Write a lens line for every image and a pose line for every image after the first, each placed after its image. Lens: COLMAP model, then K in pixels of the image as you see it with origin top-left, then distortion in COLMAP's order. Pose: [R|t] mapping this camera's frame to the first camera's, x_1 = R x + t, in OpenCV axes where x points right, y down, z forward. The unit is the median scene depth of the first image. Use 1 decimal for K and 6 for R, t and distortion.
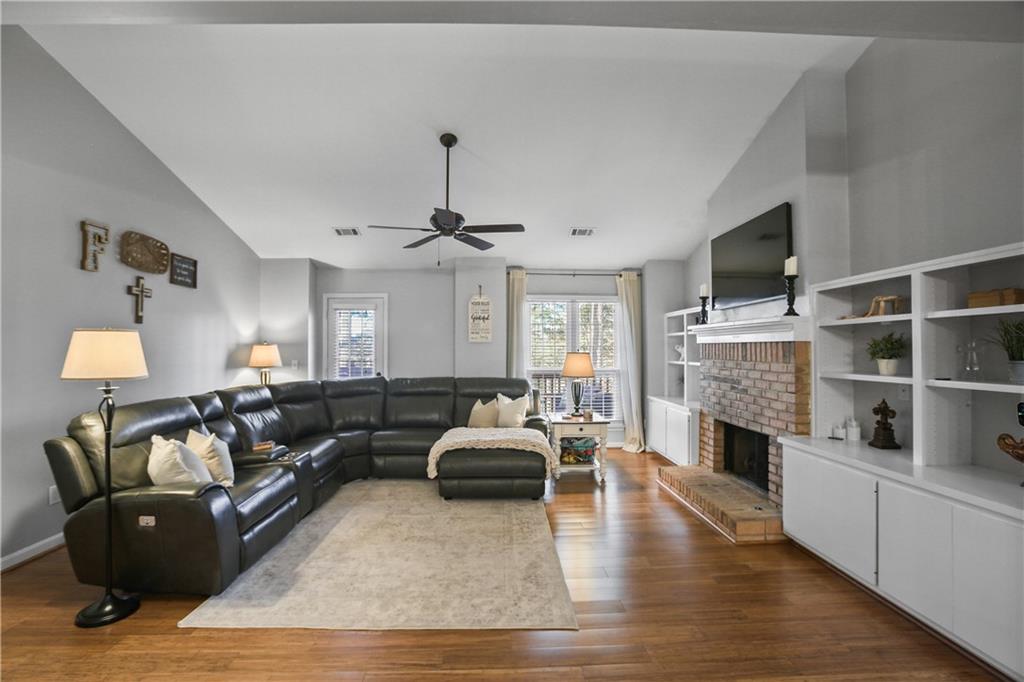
lens RADIAL K [[477.4, 0, 515.3], [0, 477.4, 343.0], [0, 0, 1]] dist [-0.031264, 0.000455]
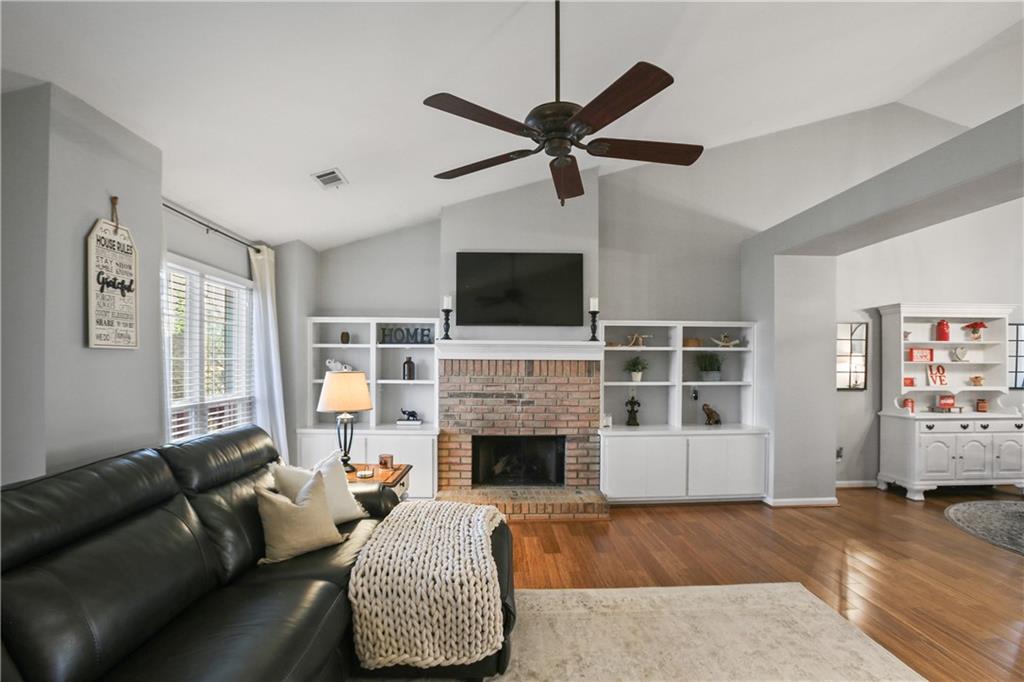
lens RADIAL K [[477.4, 0, 522.2], [0, 477.4, 364.8], [0, 0, 1]] dist [-0.031264, 0.000455]
pose [[-0.001792, -0.004504, 0.999988, -0.695112], [-0.016897, 0.999847, 0.004473, 0.005755], [-0.999856, -0.016889, -0.001867, 1.076819]]
